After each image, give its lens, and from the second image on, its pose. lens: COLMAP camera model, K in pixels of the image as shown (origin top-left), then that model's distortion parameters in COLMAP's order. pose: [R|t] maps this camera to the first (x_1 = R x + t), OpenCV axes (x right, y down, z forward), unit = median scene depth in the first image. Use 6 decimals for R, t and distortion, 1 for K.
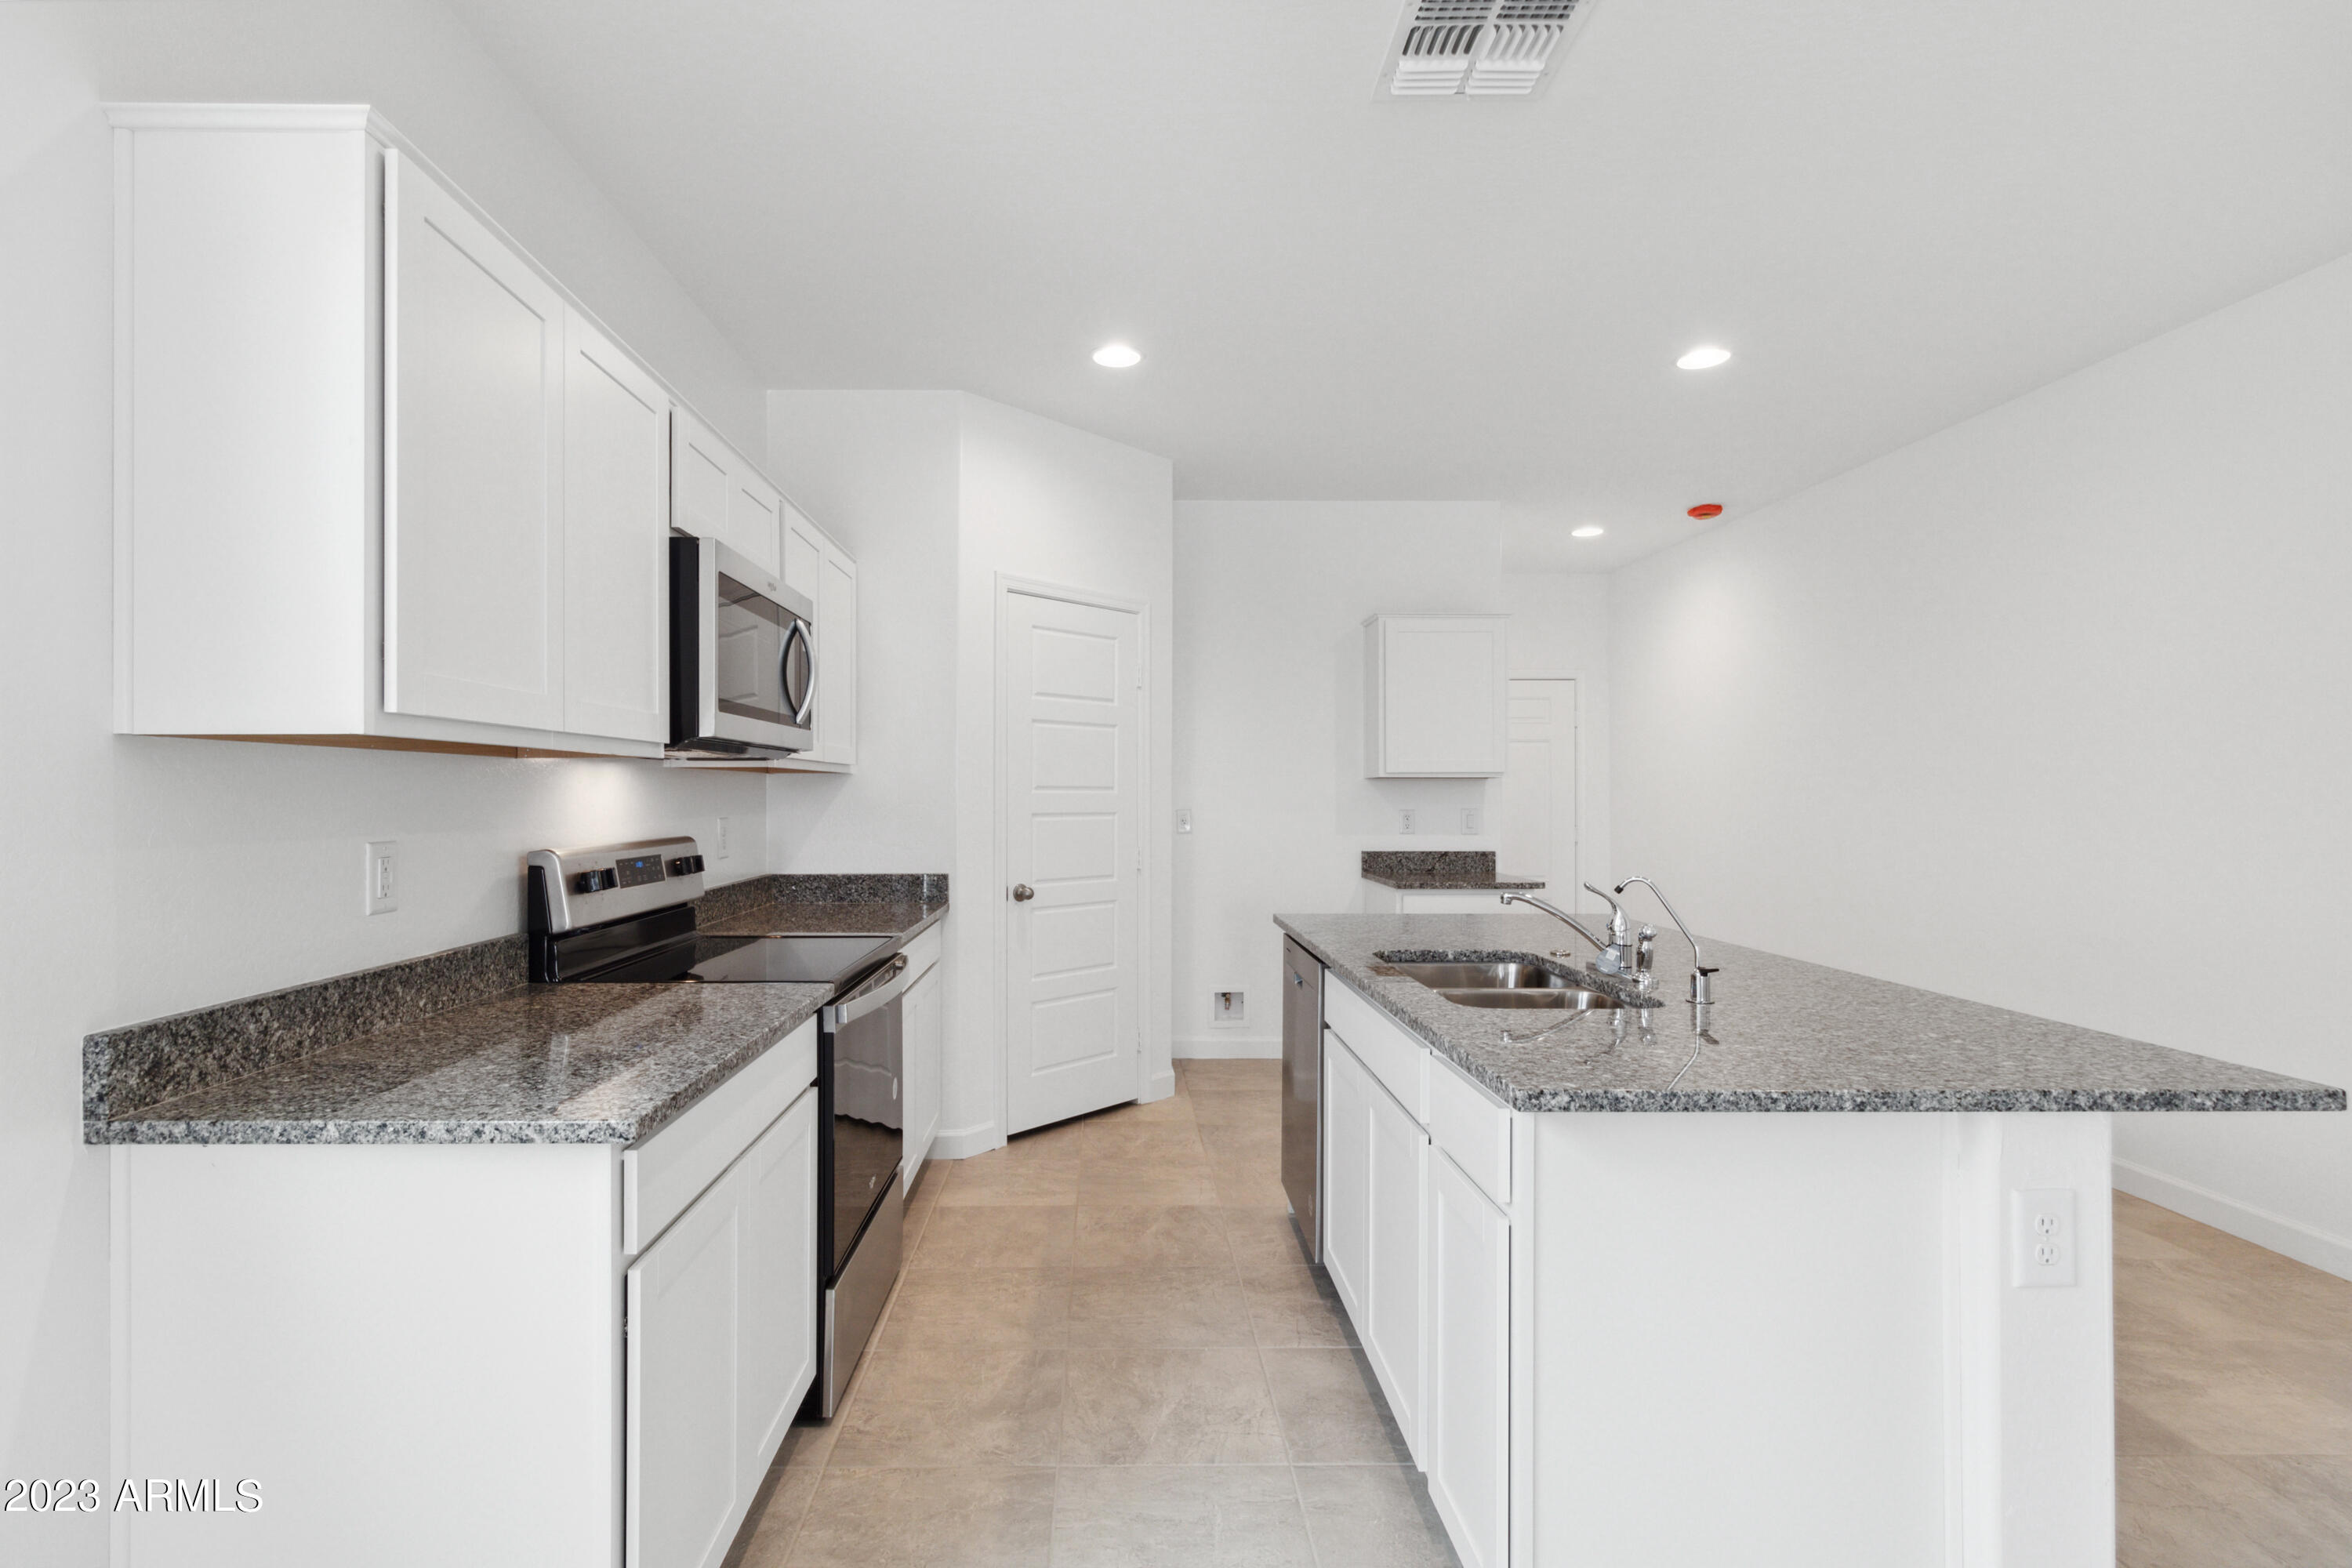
lens RADIAL K [[1087.1, 0, 1172.9], [0, 1087.1, 801.4], [0, 0, 1]] dist [0.001575, 0.000580]
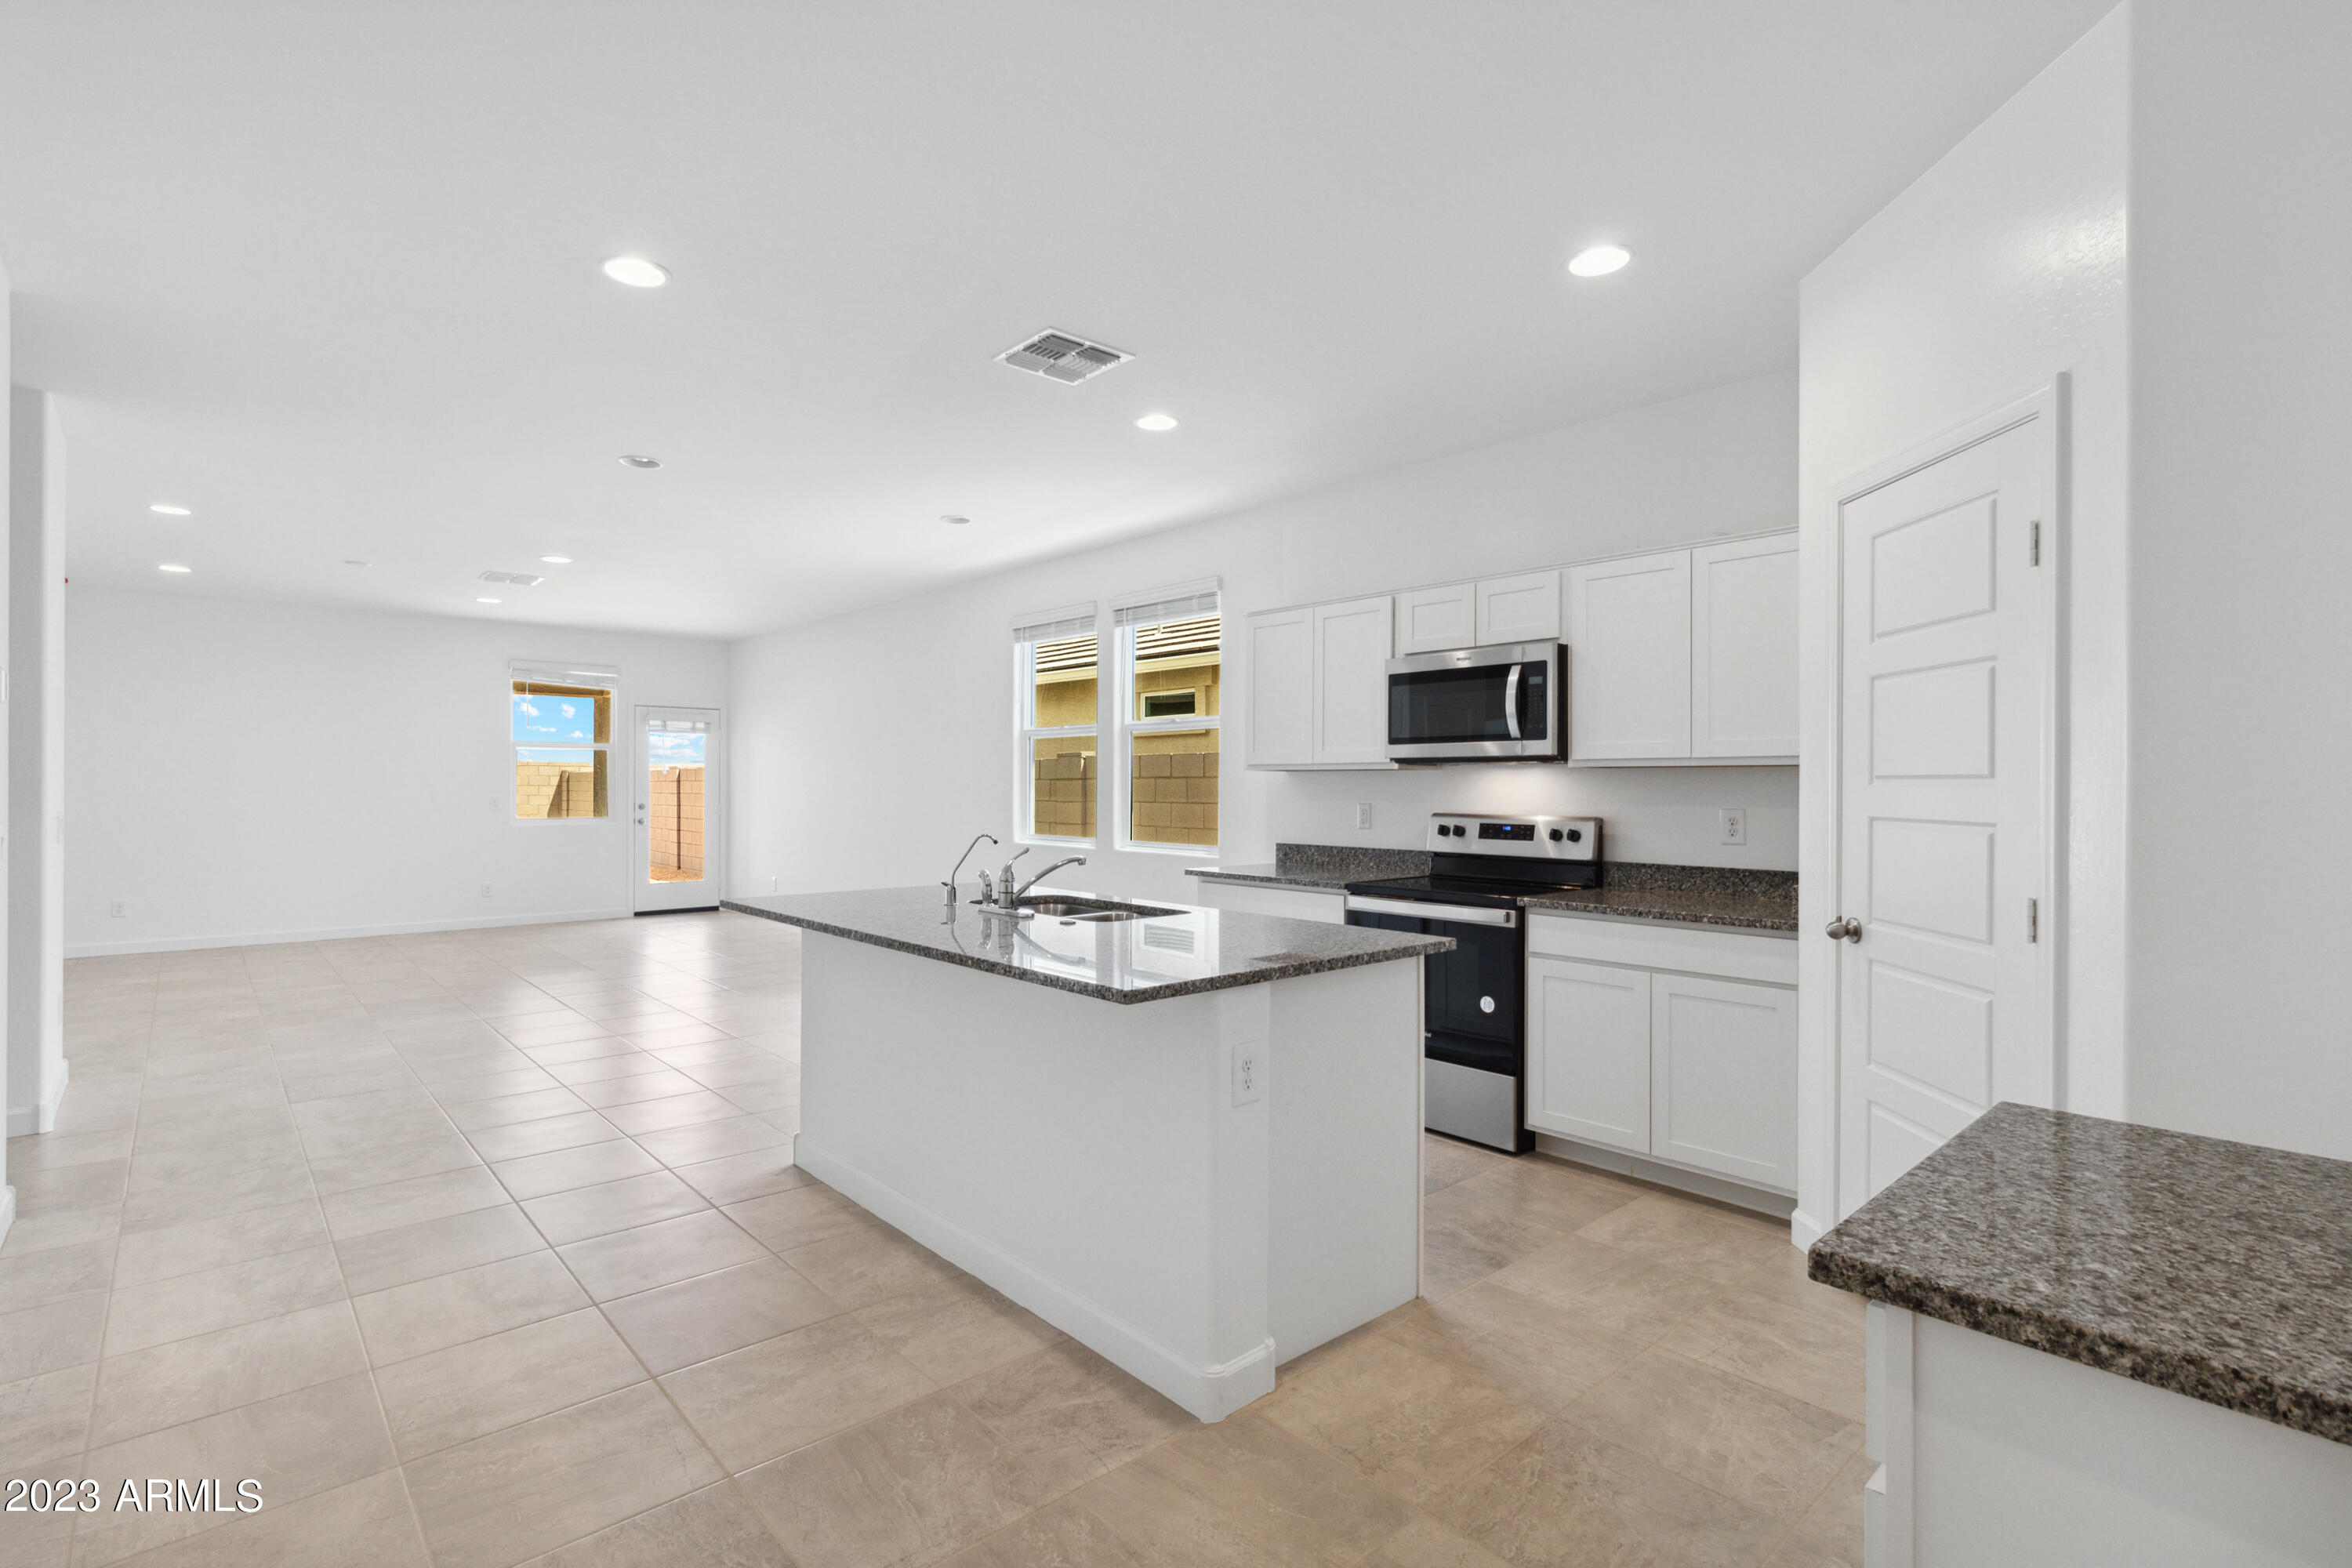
lens RADIAL K [[1090.2, 0, 1176.0], [0, 1090.2, 784.0], [0, 0, 1]] dist [-0.001521, 0.000057]
pose [[-0.776186, -0.007689, -0.630457, 1.161357], [-0.008476, 0.999963, -0.001760, -0.005349], [0.630447, 0.003978, -0.776222, 2.318305]]
